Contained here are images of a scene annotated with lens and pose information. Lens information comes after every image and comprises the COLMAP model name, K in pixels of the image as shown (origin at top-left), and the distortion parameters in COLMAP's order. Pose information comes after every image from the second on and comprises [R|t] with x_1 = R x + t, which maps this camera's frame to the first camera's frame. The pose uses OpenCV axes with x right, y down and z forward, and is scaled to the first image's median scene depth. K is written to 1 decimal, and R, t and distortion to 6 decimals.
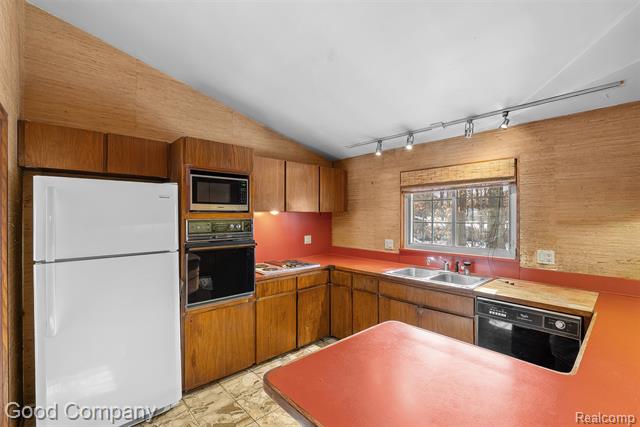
lens RADIAL K [[291.2, 0, 319.4], [0, 291.2, 212.8], [0, 0, 1]] dist [0.002000, 0.000122]
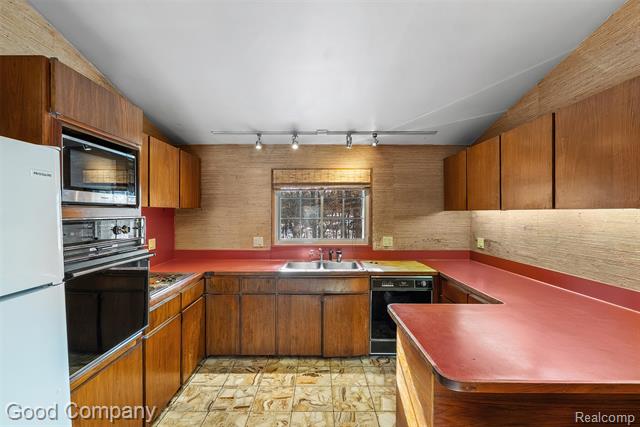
lens RADIAL K [[291.2, 0, 320.1], [0, 291.2, 215.3], [0, 0, 1]] dist [0.002000, 0.000122]
pose [[0.672006, -0.007226, 0.740510, -0.395822], [-0.007535, 0.999834, 0.016595, 0.002361], [-0.740507, -0.016732, 0.671840, 0.226454]]
